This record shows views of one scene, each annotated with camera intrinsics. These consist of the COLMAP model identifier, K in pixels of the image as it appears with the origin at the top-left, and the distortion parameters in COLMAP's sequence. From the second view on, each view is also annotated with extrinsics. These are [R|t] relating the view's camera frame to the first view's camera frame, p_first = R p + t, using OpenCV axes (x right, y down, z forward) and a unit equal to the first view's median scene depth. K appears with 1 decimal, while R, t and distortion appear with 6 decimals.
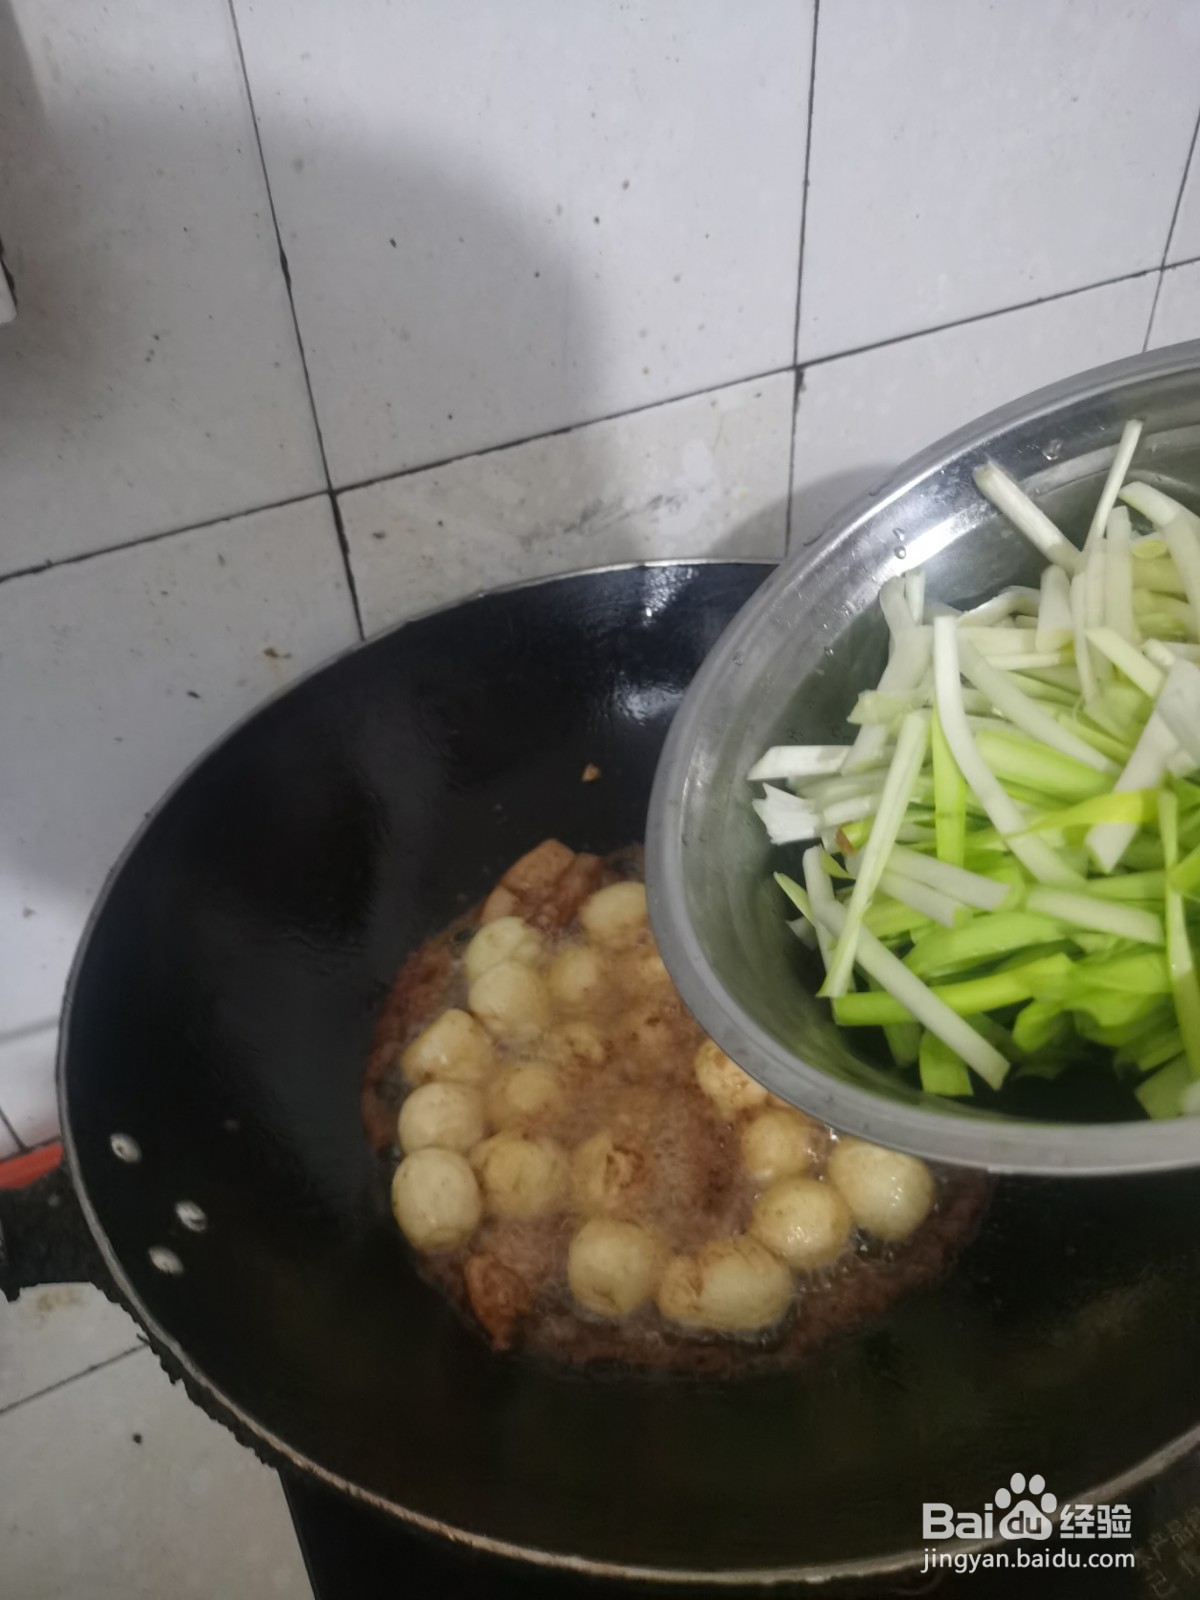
lens RADIAL K [[1245.3, 0, 574.9], [0, 1245.3, 811.0], [0, 0, 1]] dist [0.028133, -0.043262]
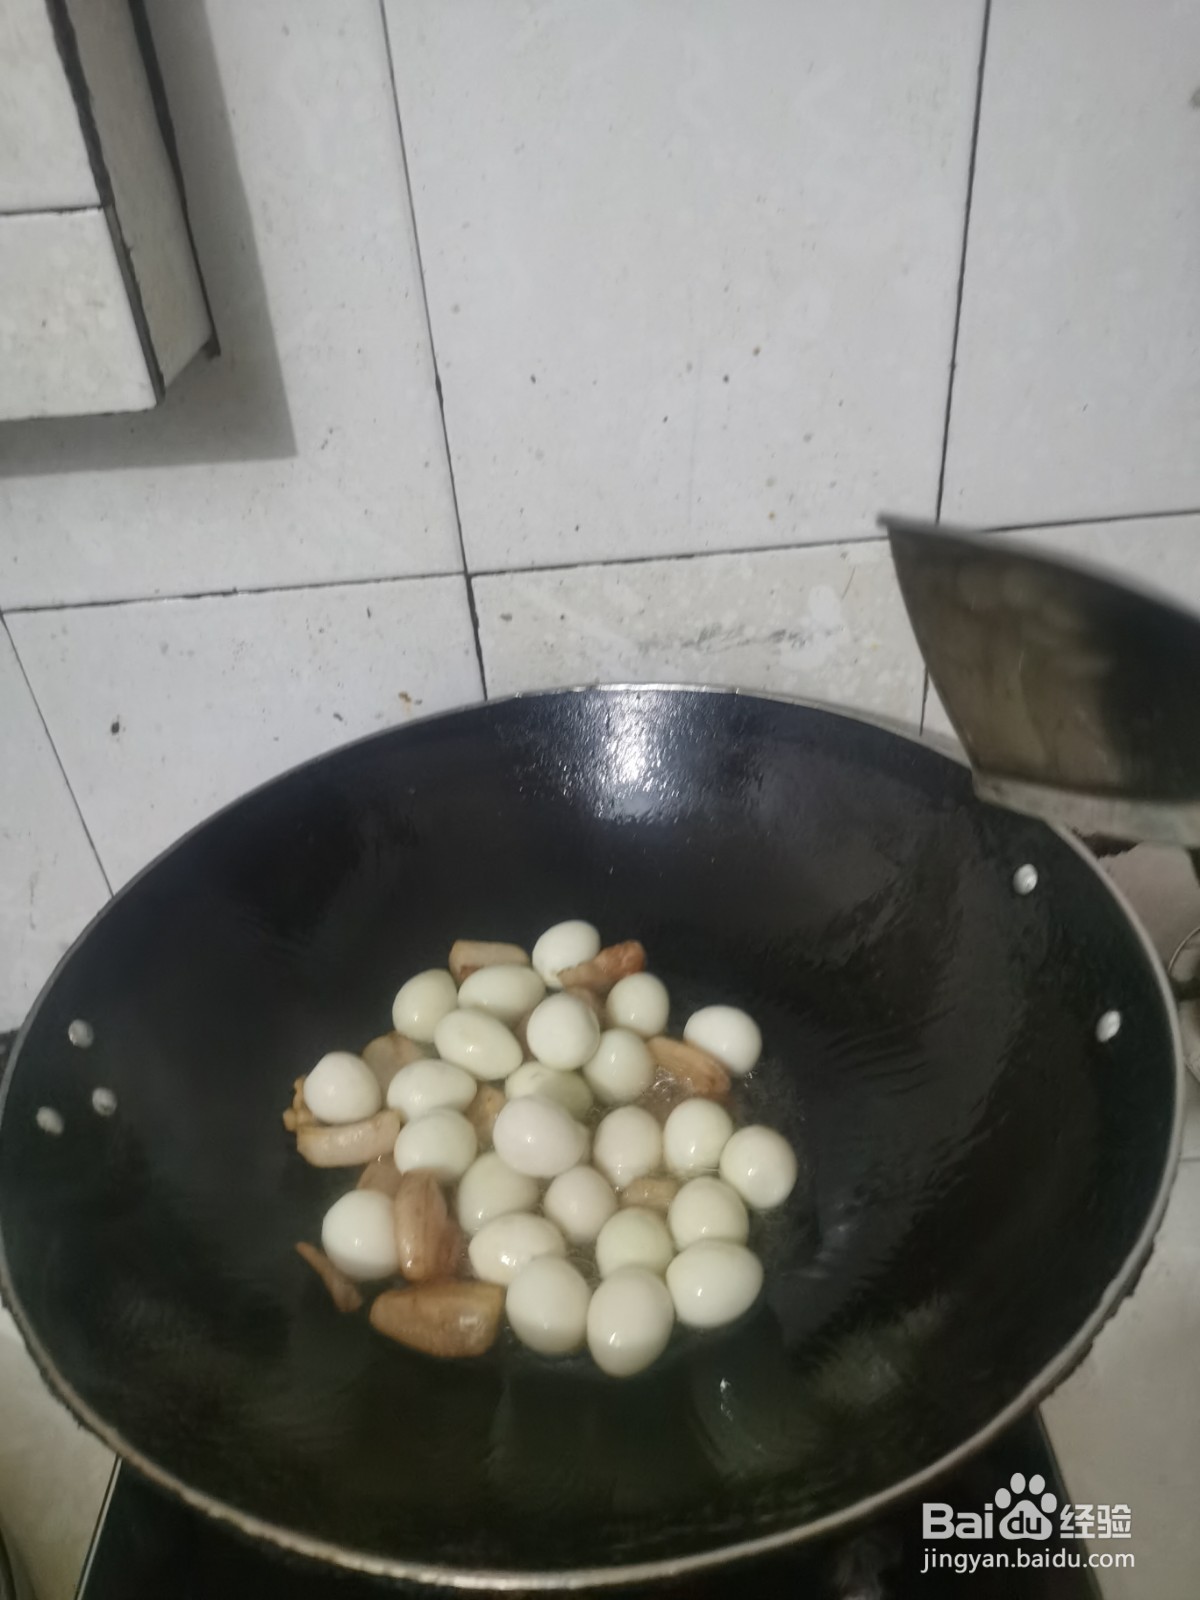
lens RADIAL K [[1245.3, 0, 592.3], [0, 1245.3, 806.2], [0, 0, 1]] dist [0.028133, -0.043262]
pose [[0.903445, 0.236594, -0.357505, 0.369572], [-0.260171, 0.965384, -0.018590, -0.051698], [0.340732, 0.109808, 0.933726, -0.030417]]
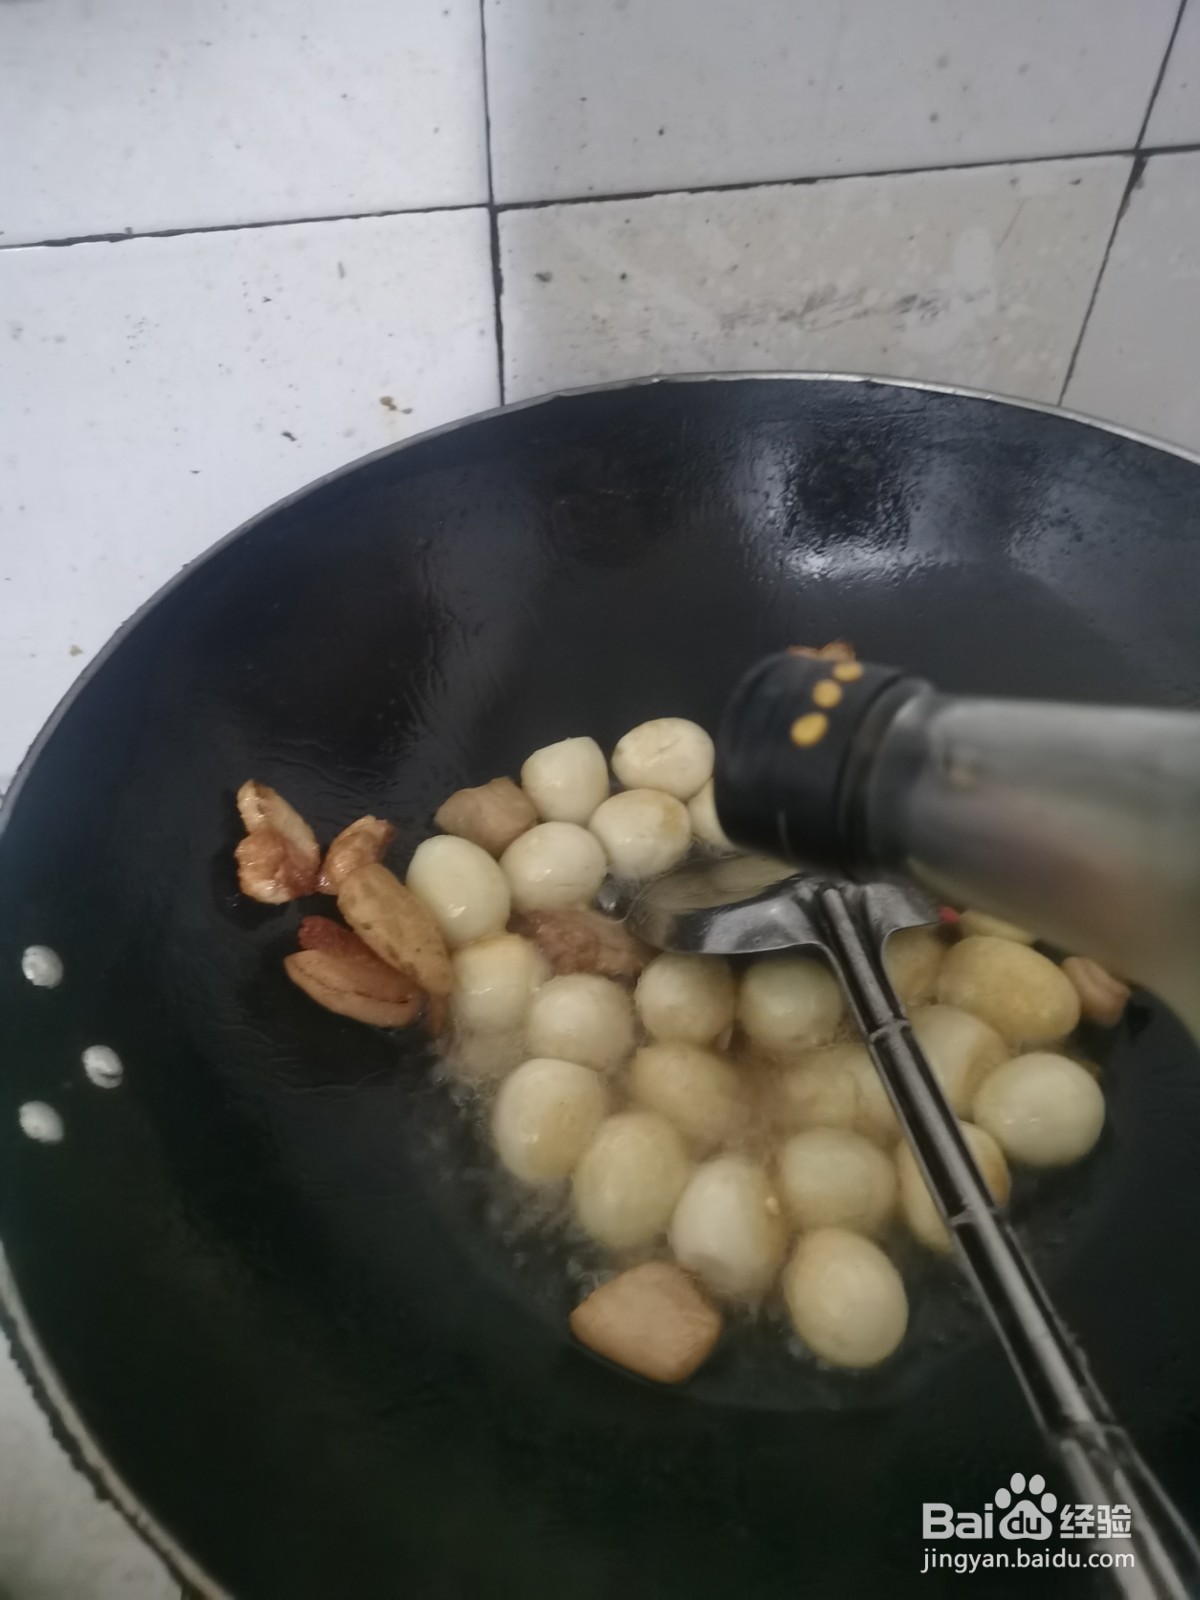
lens RADIAL K [[1245.3, 0, 578.7], [0, 1245.3, 796.7], [0, 0, 1]] dist [0.028133, -0.043262]
pose [[0.965448, 0.228448, -0.125387, 0.039285], [-0.211528, 0.968011, 0.134950, -0.014037], [0.152205, -0.103764, 0.982887, 0.191658]]
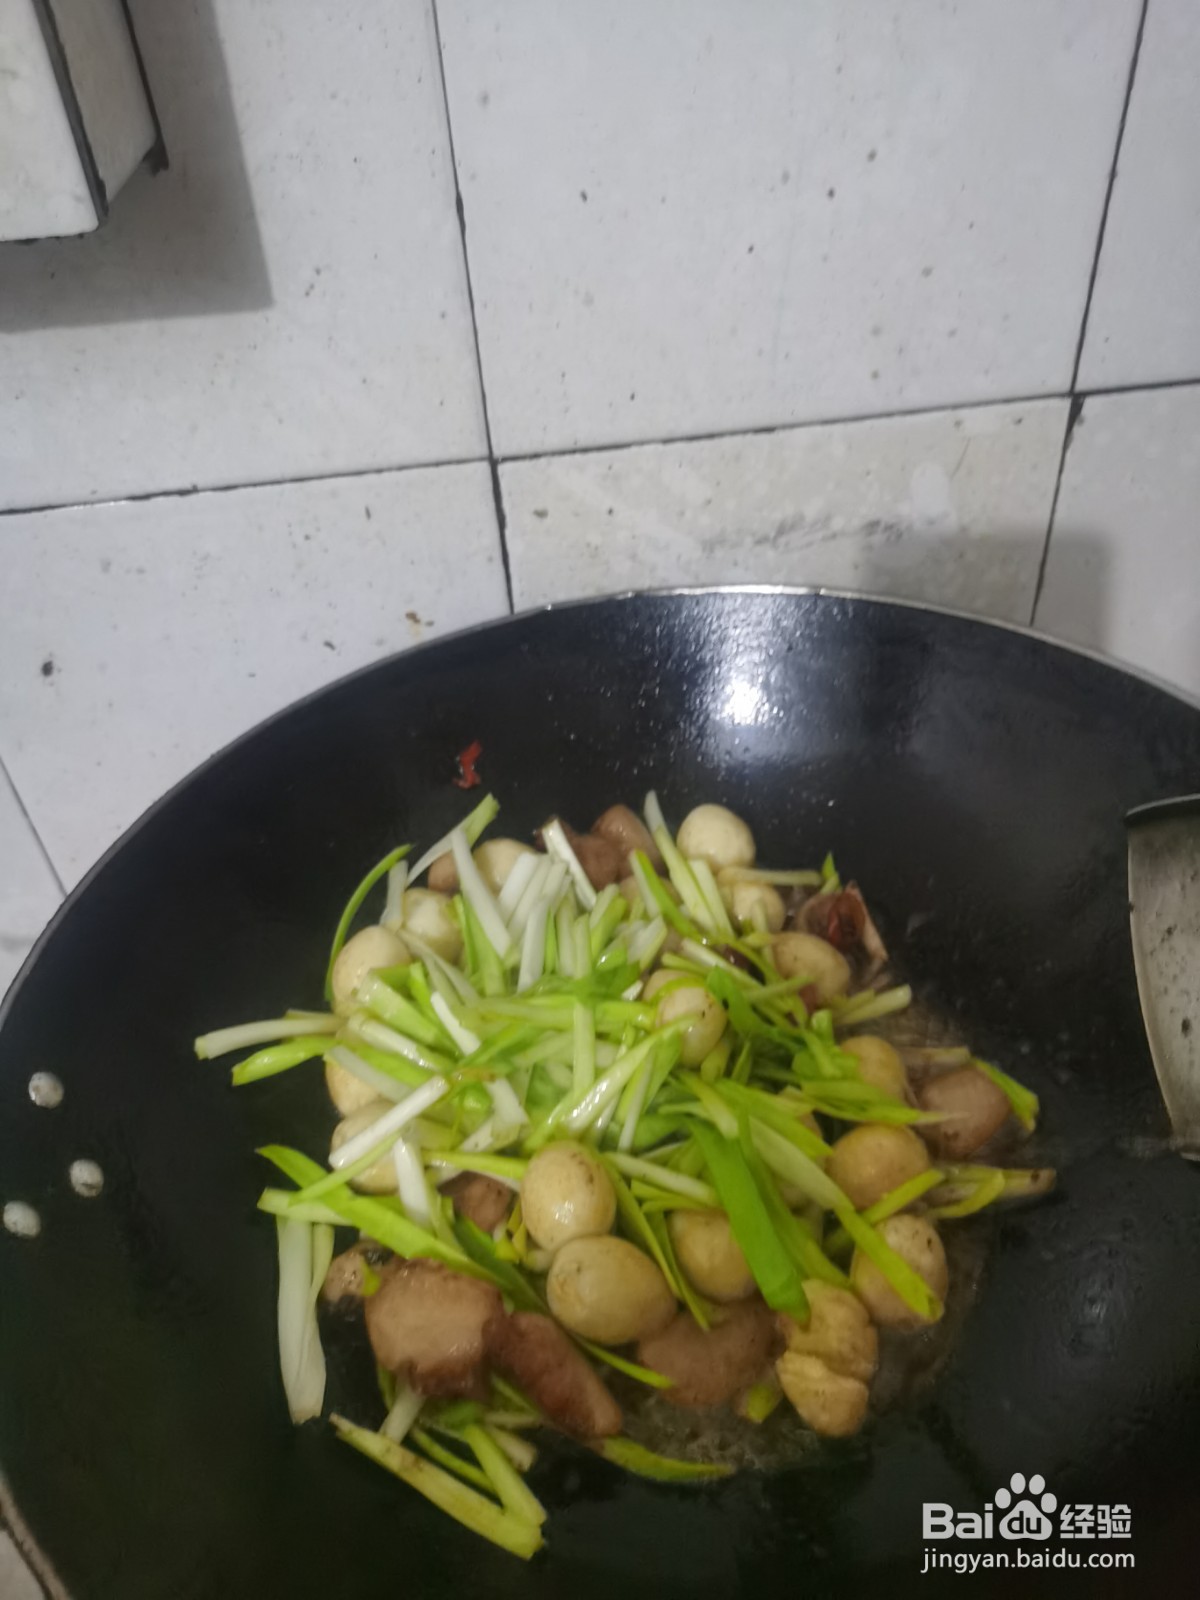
lens RADIAL K [[1245.3, 0, 583.8], [0, 1245.3, 801.1], [0, 0, 1]] dist [0.028133, -0.043262]
pose [[0.934609, 0.222095, -0.277812, 0.178141], [-0.220734, 0.974648, 0.036587, -0.054286], [0.278895, 0.027128, 0.959938, 0.127042]]
